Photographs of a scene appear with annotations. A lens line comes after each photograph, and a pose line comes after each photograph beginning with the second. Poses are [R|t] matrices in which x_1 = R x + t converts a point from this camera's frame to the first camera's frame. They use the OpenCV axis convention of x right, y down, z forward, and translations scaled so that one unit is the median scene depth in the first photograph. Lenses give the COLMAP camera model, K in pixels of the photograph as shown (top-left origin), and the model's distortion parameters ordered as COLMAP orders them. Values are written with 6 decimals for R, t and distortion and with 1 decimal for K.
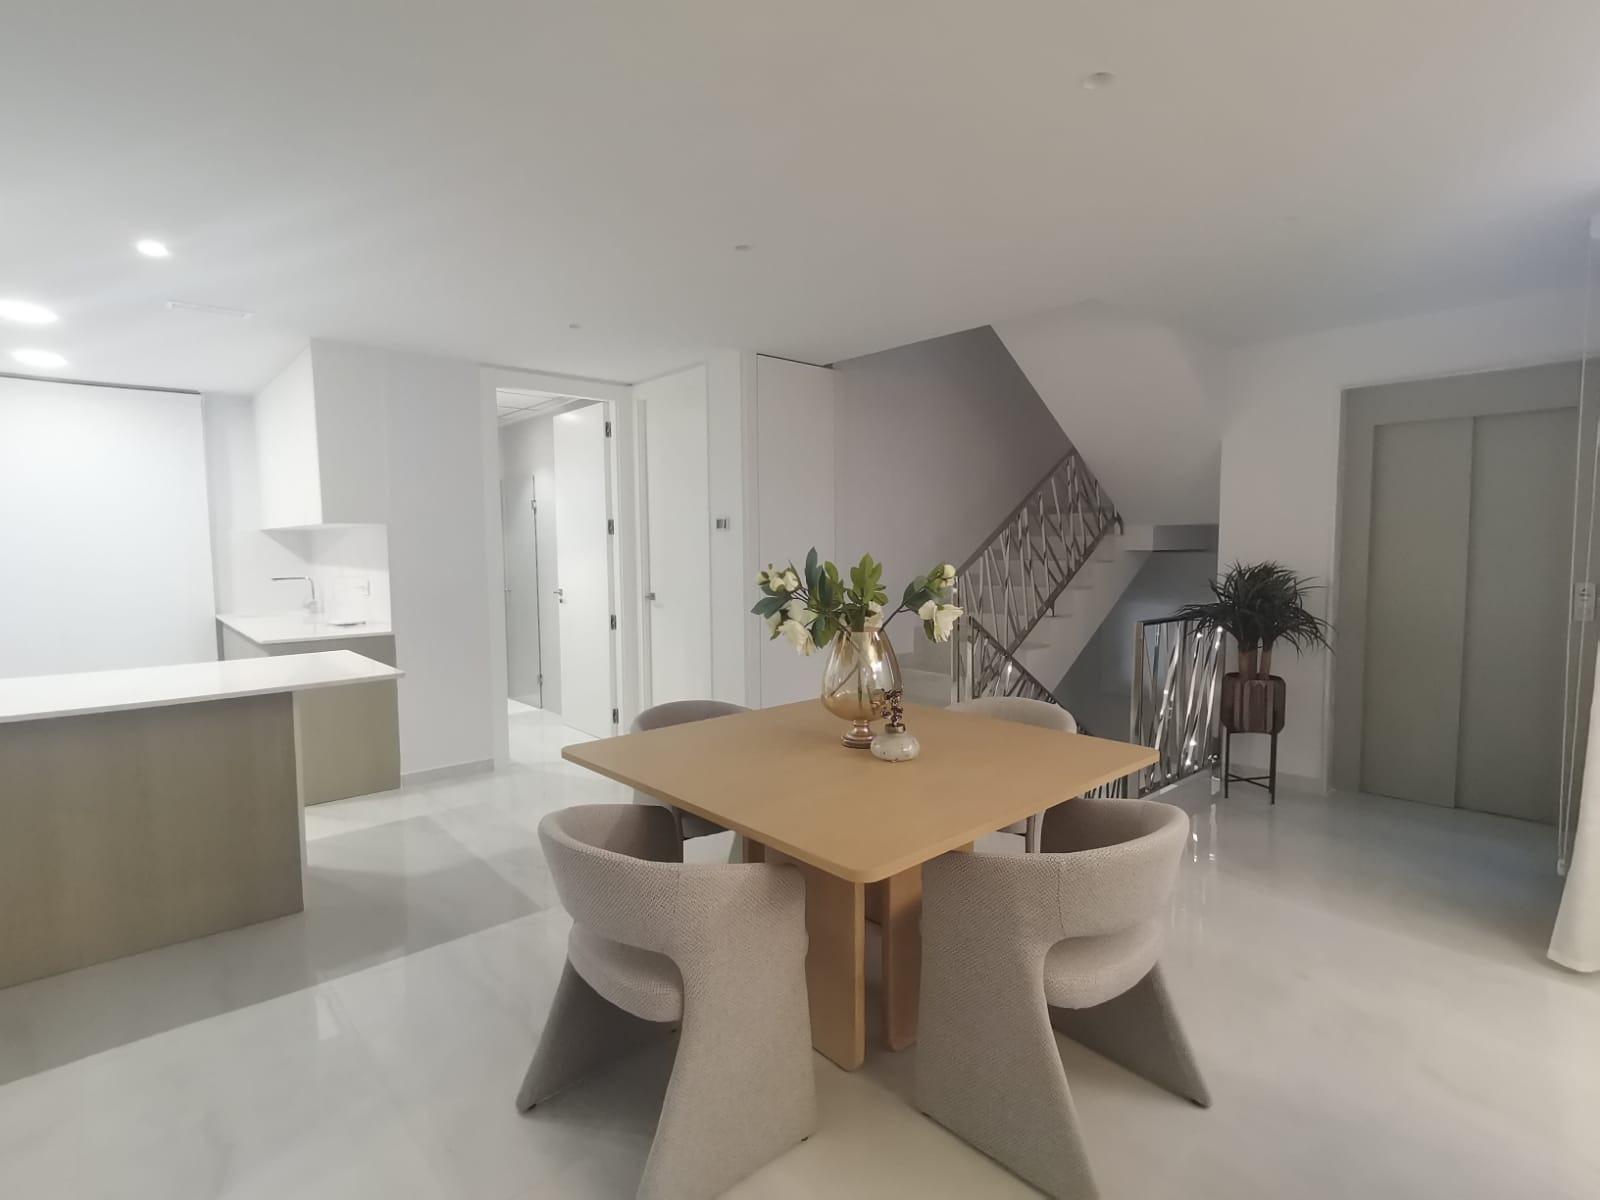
lens RADIAL K [[804.2, 0, 800.0], [0, 804.2, 600.0], [0, 0, 1]] dist [-0.001961, 0.059988]
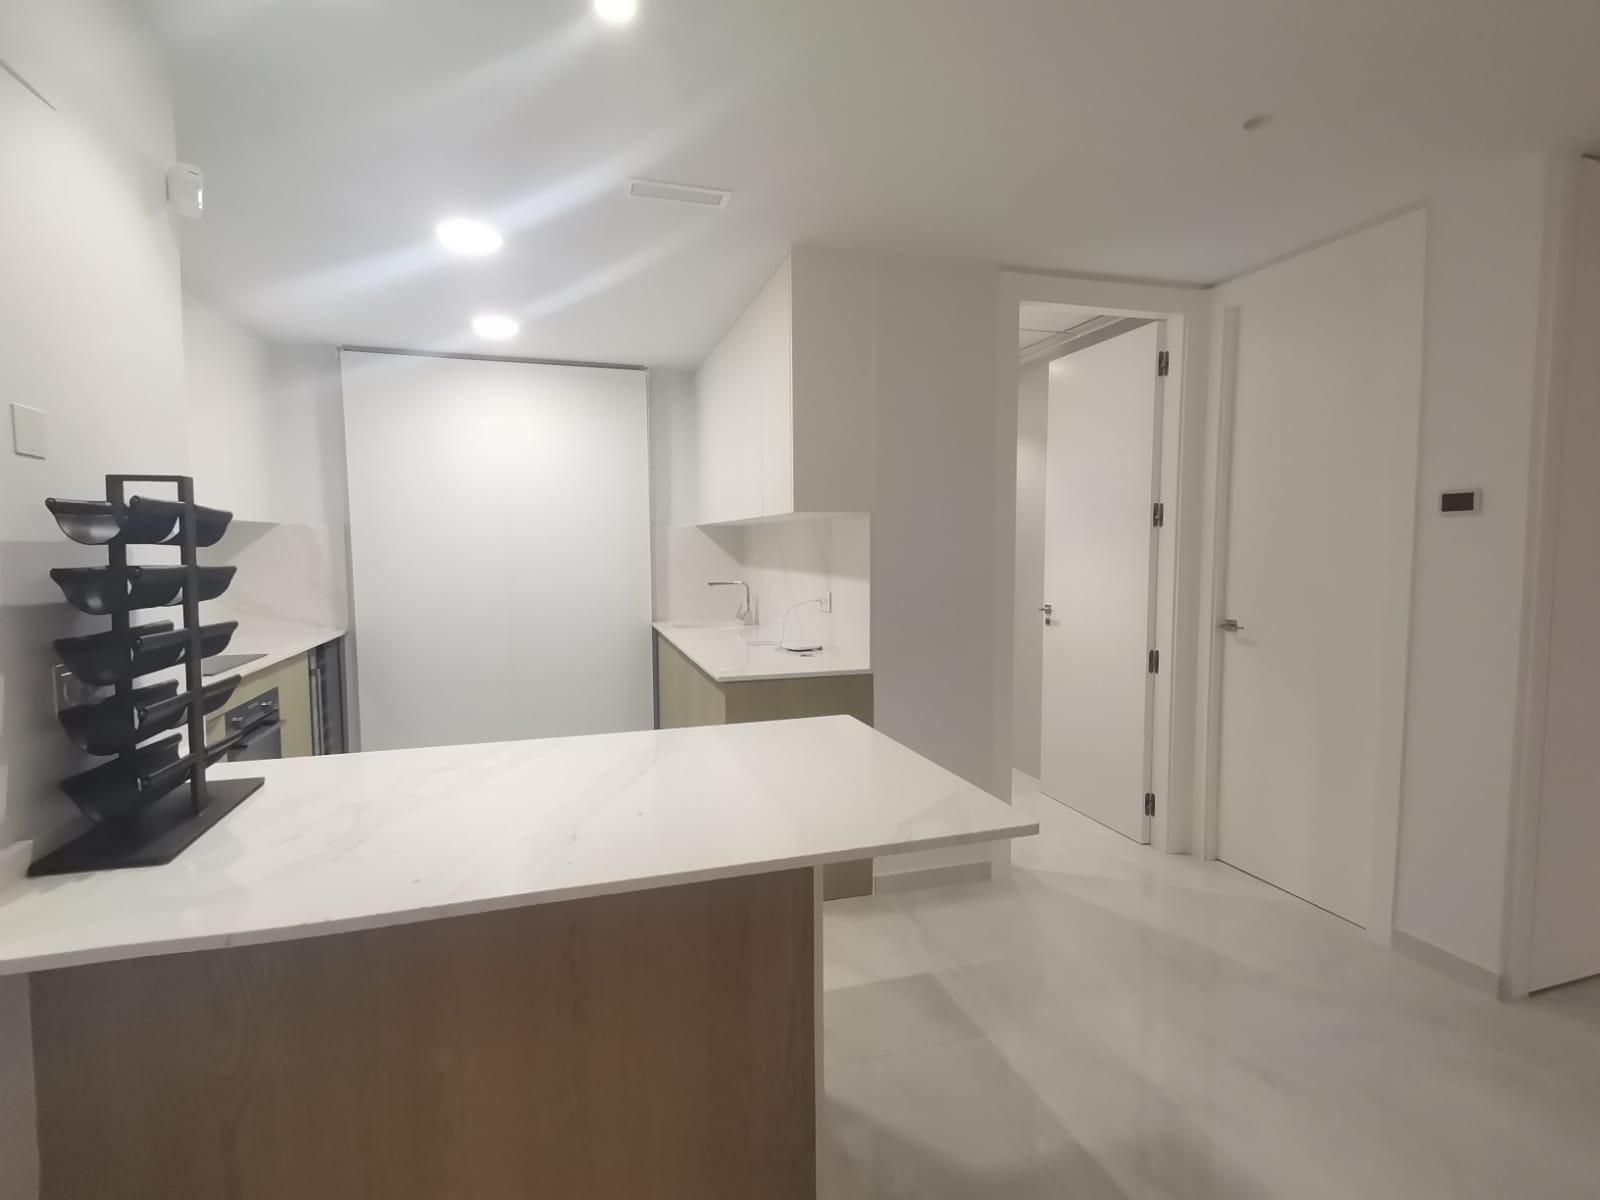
lens RADIAL K [[804.1, 0, 800.0], [0, 804.1, 600.0], [0, 0, 1]] dist [0.082641, -0.046579]
pose [[0.915524, 0.031630, -0.401018, -0.238677], [-0.031229, 0.999484, 0.007536, -0.018788], [0.401050, 0.005625, 0.916039, 0.287737]]
